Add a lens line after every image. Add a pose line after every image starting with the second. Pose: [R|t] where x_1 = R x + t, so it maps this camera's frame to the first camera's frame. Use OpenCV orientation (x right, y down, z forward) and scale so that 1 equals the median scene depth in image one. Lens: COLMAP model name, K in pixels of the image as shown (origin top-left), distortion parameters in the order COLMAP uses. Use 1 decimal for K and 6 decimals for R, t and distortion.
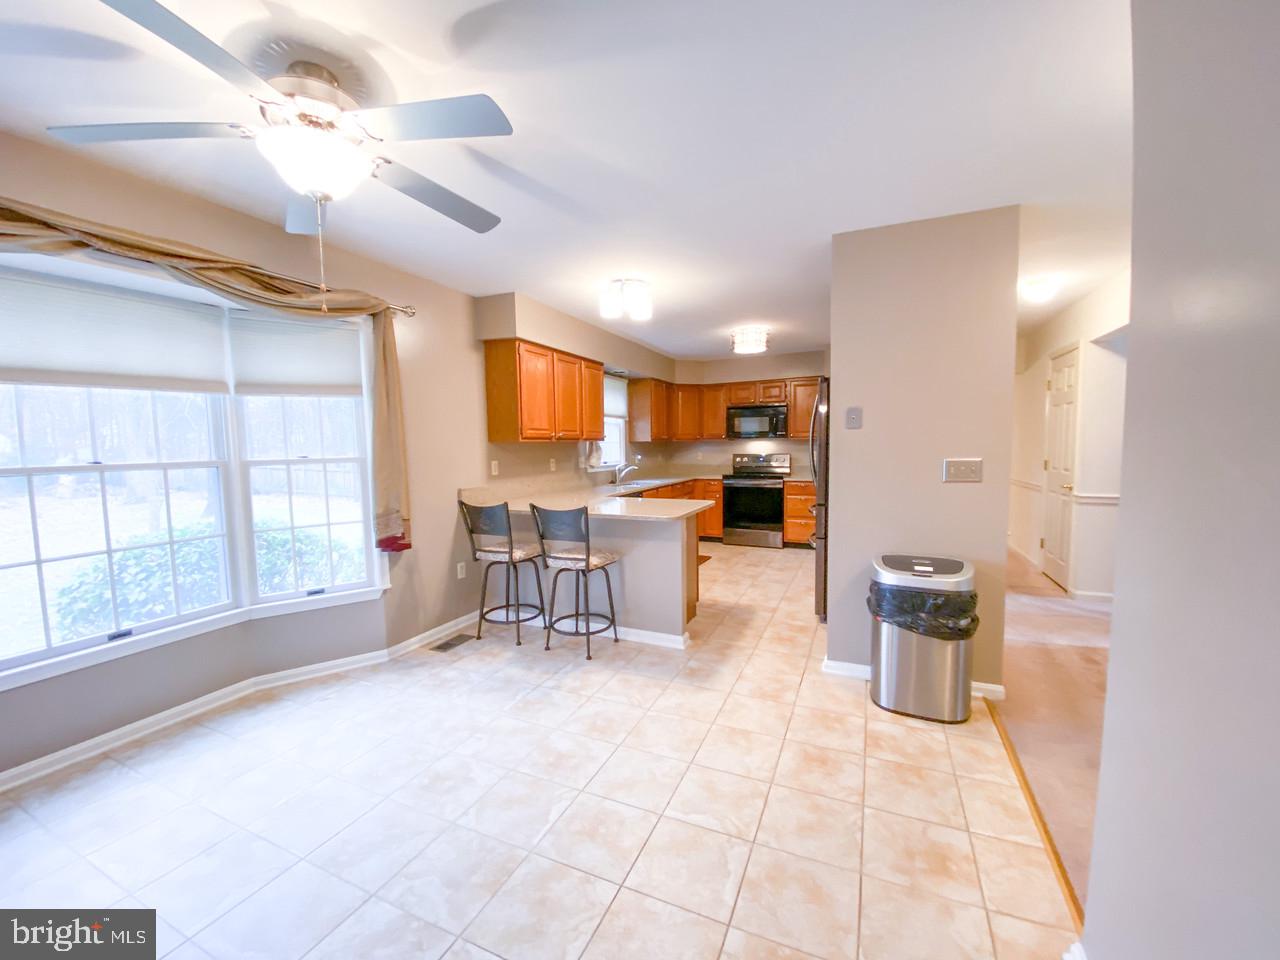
lens RADIAL K [[527.2, 0, 635.6], [0, 527.2, 482.4], [0, 0, 1]] dist [0.026397, -0.004163]
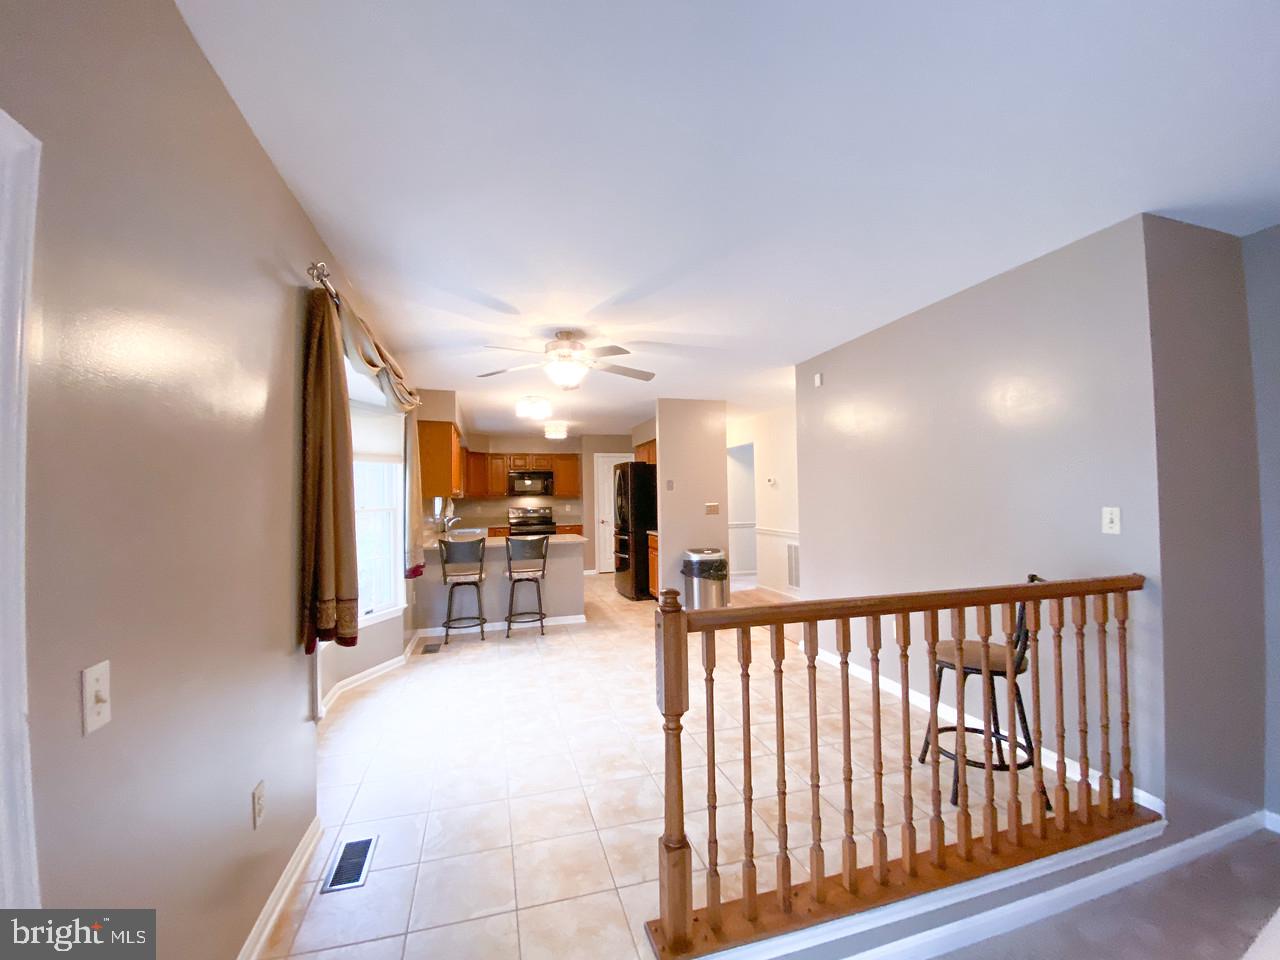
lens RADIAL K [[527.2, 0, 647.6], [0, 527.2, 483.7], [0, 0, 1]] dist [0.026397, -0.004163]
pose [[0.751598, 0.012804, 0.659498, -0.895278], [0.059702, 0.994387, -0.087346, 0.045421], [-0.656915, 0.105022, 0.746615, -0.419318]]
